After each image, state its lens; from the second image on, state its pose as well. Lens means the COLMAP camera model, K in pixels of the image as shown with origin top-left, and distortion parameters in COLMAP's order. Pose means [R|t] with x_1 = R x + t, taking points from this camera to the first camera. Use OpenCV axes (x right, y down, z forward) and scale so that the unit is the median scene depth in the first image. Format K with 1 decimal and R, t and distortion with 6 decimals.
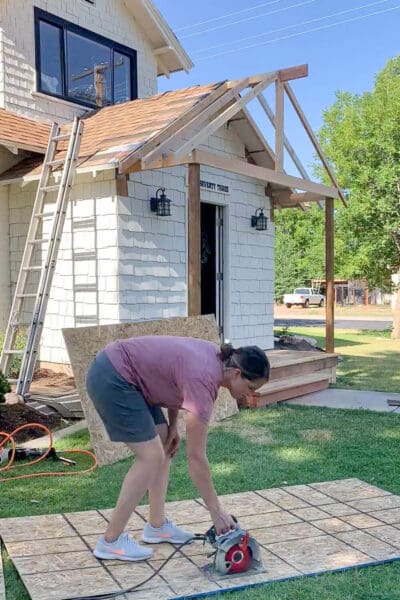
lens RADIAL K [[665.0, 0, 209.3], [0, 665.0, 331.5], [0, 0, 1]] dist [0.086961, -0.249132]
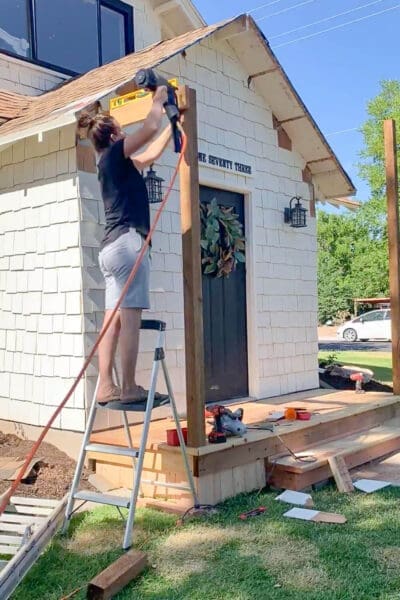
lens RADIAL K [[662.4, 0, 207.6], [0, 662.4, 330.9], [0, 0, 1]] dist [0.124537, -0.371938]
pose [[0.997840, -0.019569, -0.062714, 0.022417], [0.017420, 0.999248, -0.034631, -0.014711], [0.063344, 0.033464, 0.997431, 0.271201]]
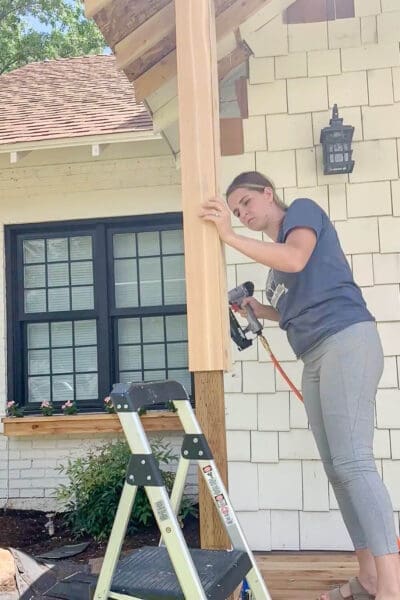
lens RADIAL K [[665.0, 0, 209.3], [0, 665.0, 331.5], [0, 0, 1]] dist [0.086961, -0.249132]
pose [[0.459730, -0.092562, -0.883221, 0.196721], [-0.016326, 0.993504, -0.112618, -0.025858], [0.887908, 0.066194, 0.455233, 0.619211]]
